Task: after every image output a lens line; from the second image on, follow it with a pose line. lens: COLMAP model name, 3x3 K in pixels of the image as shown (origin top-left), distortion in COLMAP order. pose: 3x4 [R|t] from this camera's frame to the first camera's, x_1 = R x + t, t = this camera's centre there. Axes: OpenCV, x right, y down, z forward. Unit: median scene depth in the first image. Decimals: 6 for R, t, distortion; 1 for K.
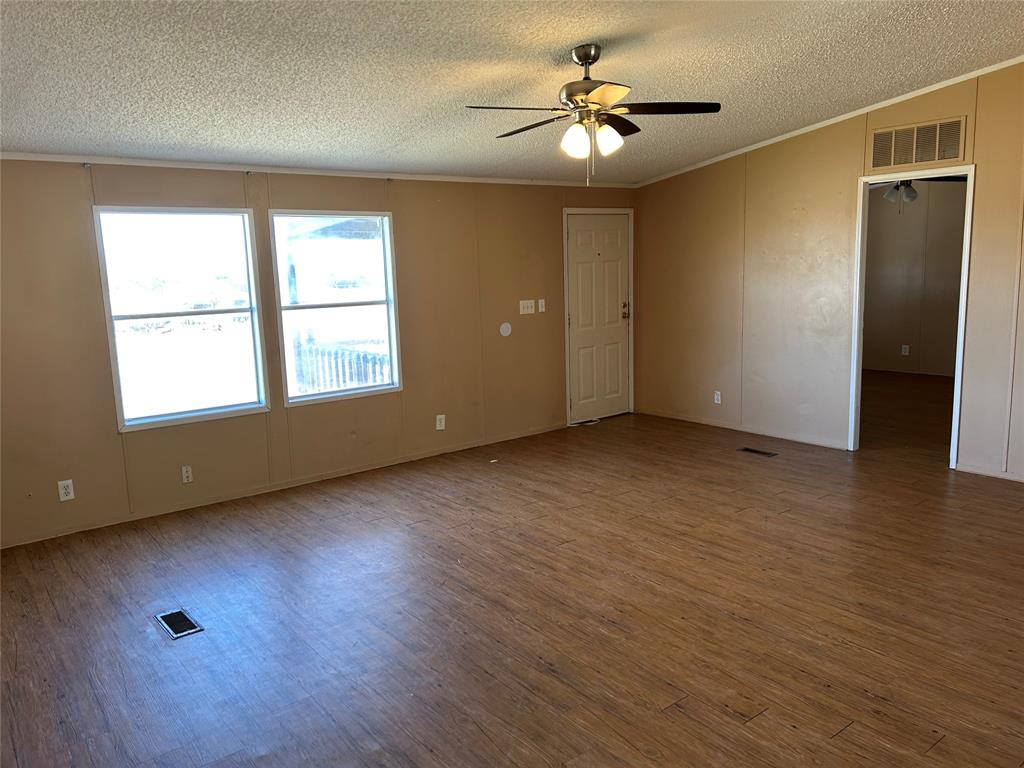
lens RADIAL K [[765.4, 0, 509.0], [0, 765.4, 382.1], [0, 0, 1]] dist [0.059300, -0.066768]
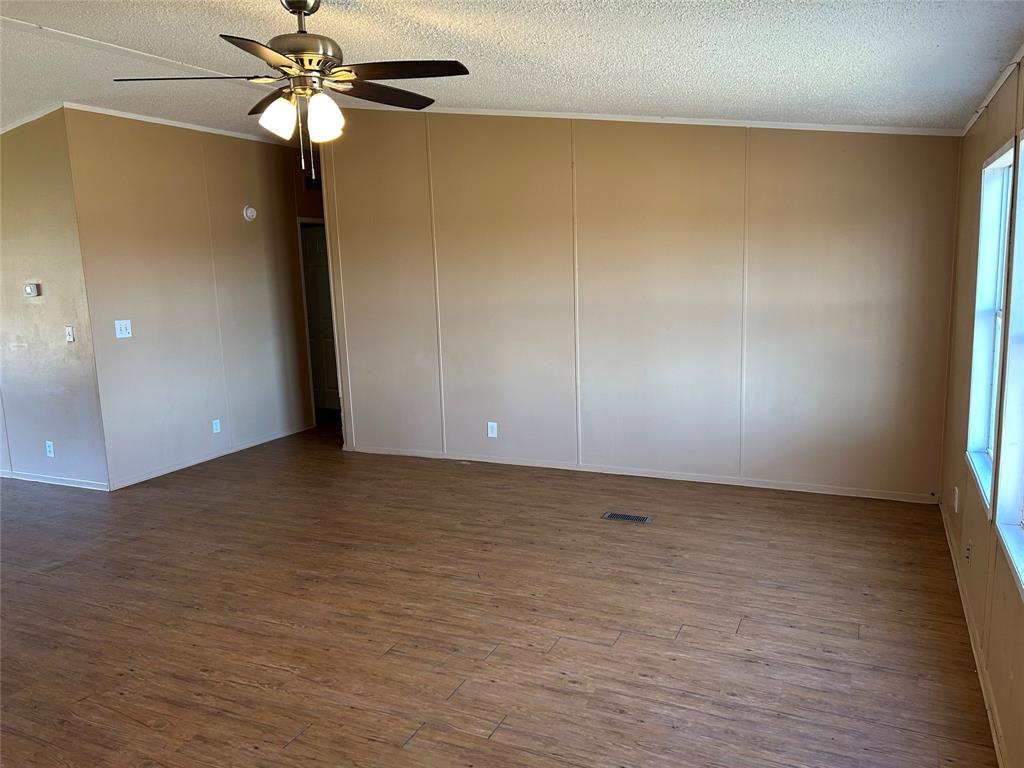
lens RADIAL K [[767.9, 0, 512.0], [0, 767.9, 384.0], [0, 0, 1]] dist [0.063711, -0.066351]
pose [[-0.891993, 0.135416, -0.431291, 0.248210], [-0.006337, 0.950238, 0.311461, -0.267002], [0.452006, 0.280554, -0.846747, 1.562572]]
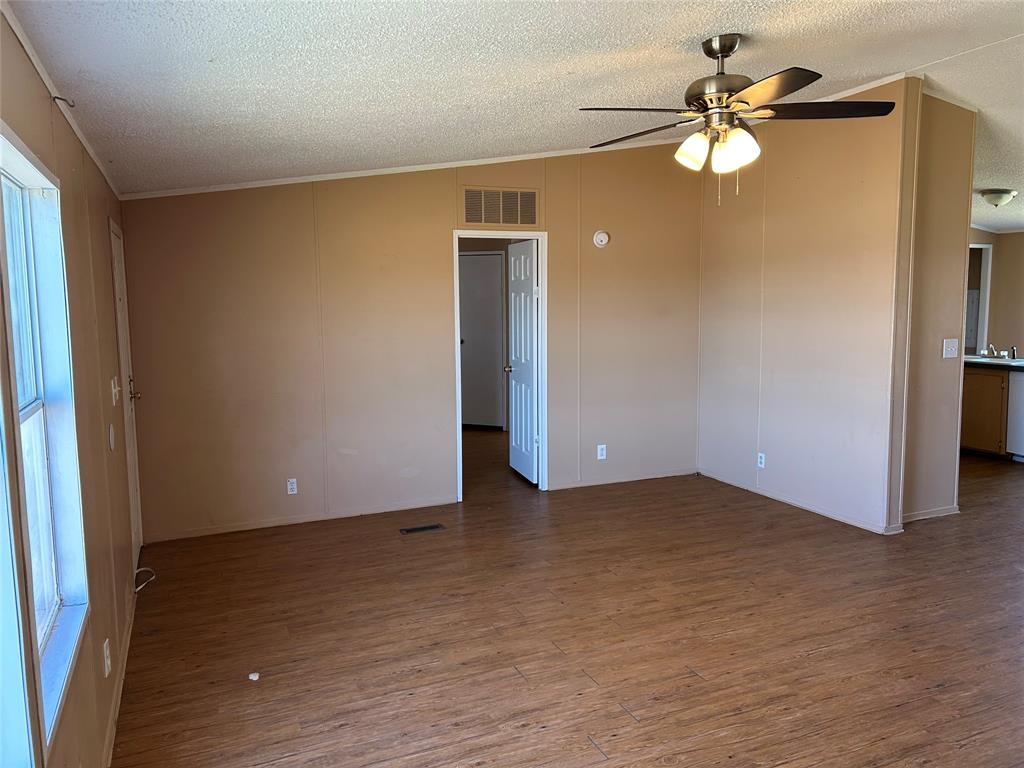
lens RADIAL K [[765.4, 0, 509.0], [0, 765.4, 382.1], [0, 0, 1]] dist [0.059300, -0.066768]
pose [[0.258718, -0.079938, 0.962640, -0.649300], [0.161000, 0.986198, 0.038624, -0.124627], [-0.952441, 0.144992, 0.268017, 0.894258]]
